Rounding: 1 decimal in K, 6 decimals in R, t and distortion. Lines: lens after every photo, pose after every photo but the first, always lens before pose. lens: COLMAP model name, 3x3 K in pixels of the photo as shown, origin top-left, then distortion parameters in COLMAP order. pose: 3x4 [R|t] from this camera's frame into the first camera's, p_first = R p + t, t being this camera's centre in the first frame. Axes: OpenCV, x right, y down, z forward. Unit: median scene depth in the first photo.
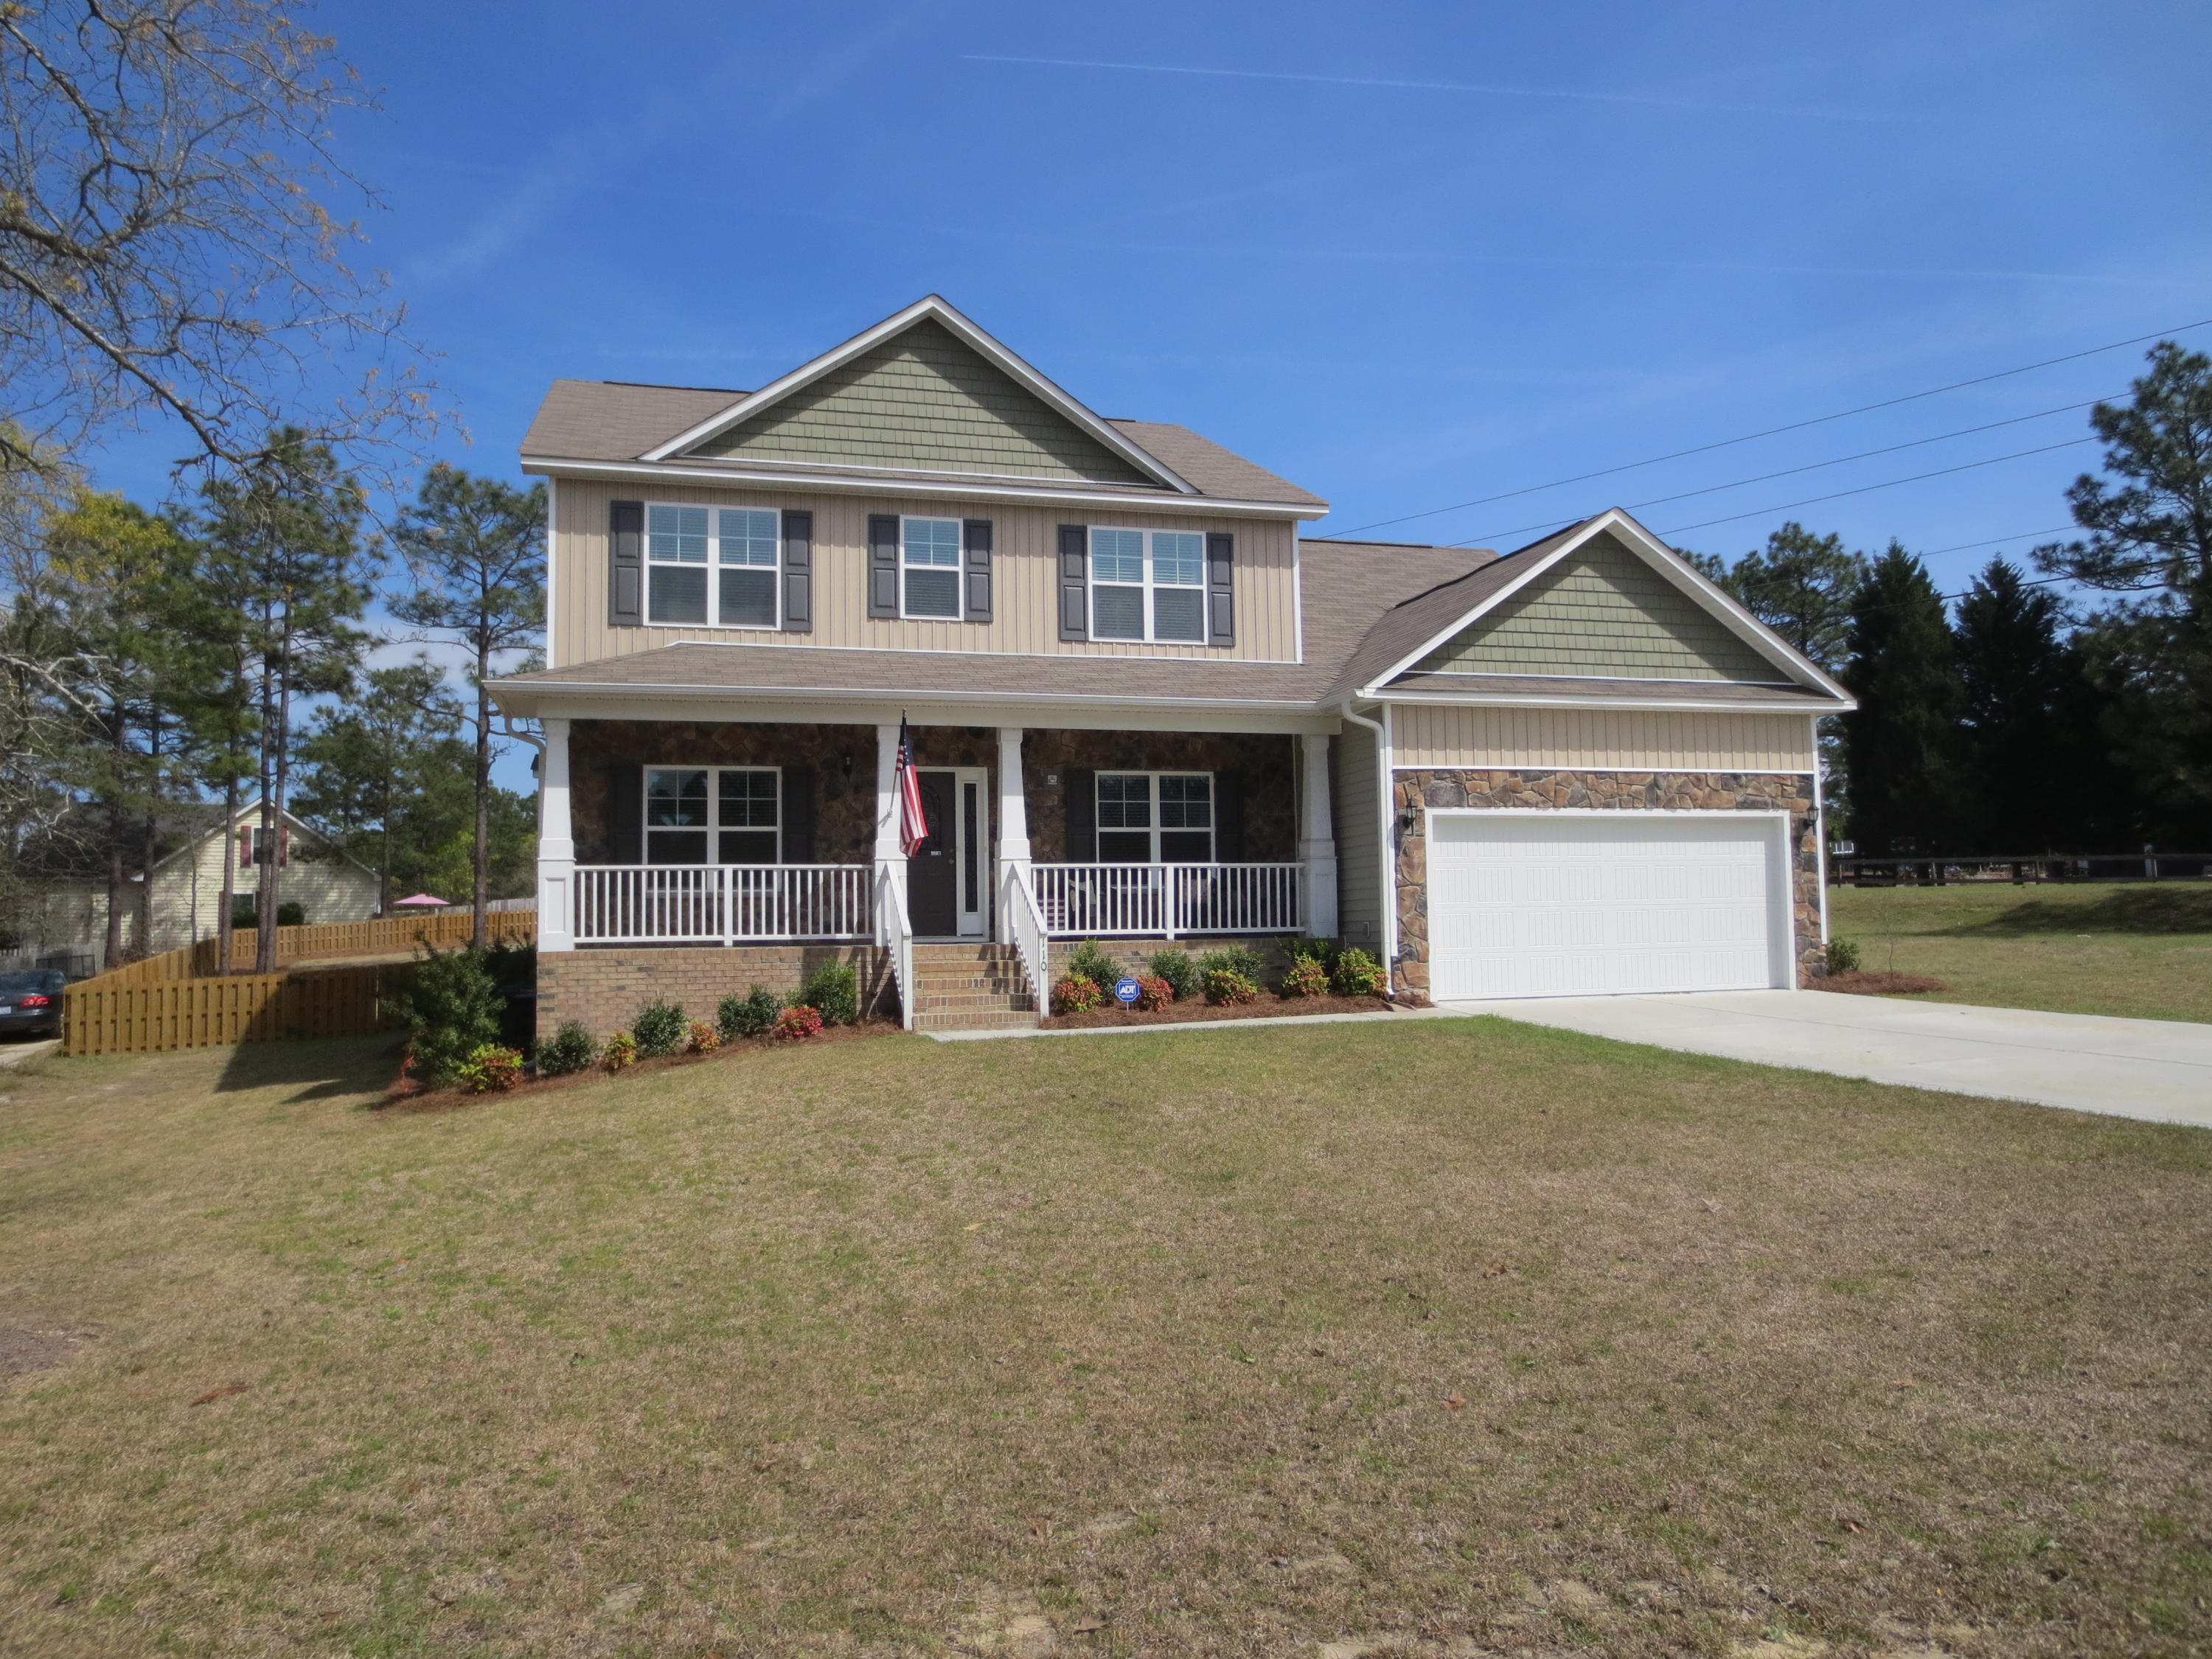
lens RADIAL K [[1580.7, 0, 1106.0], [0, 1580.7, 829.5], [0, 0, 1]] dist [-0.005590, -0.005322]
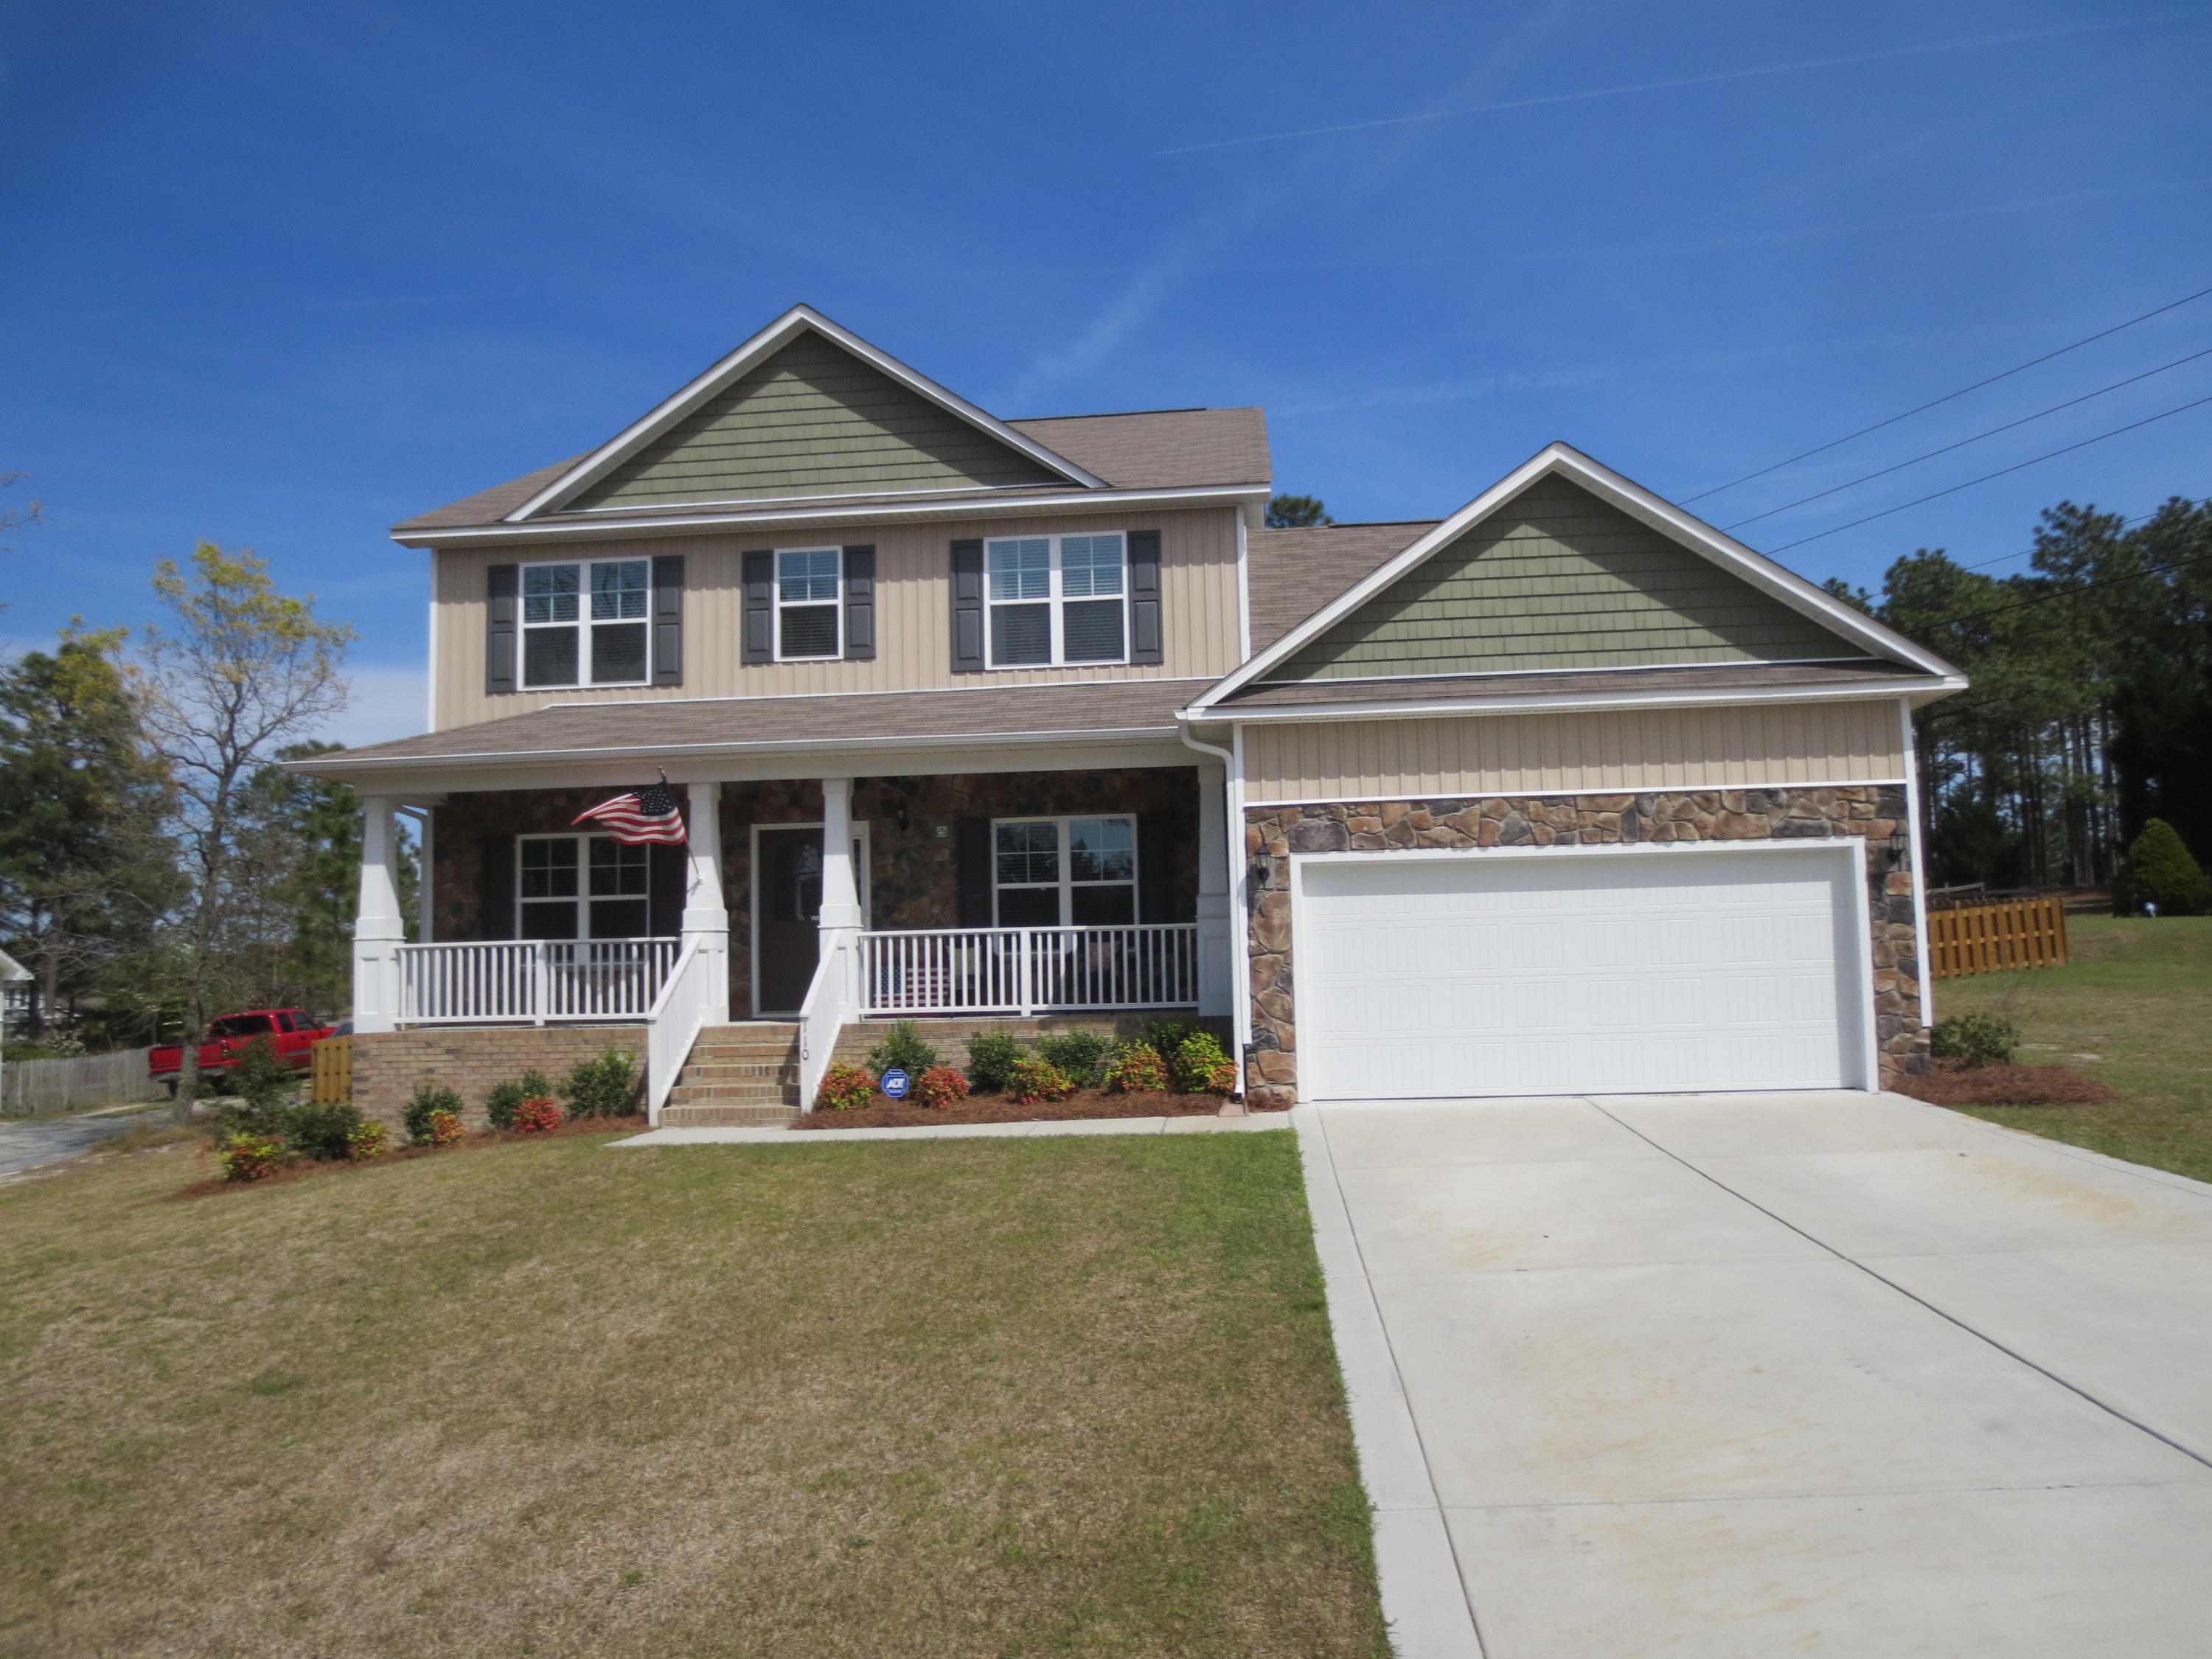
lens RADIAL K [[1580.7, 0, 1106.0], [0, 1580.7, 829.5], [0, 0, 1]] dist [-0.005590, -0.005322]
pose [[0.929835, -0.037363, -0.366076, 0.387178], [0.032765, 0.999287, -0.018768, -0.013580], [0.366516, 0.005457, 0.930396, 0.225137]]
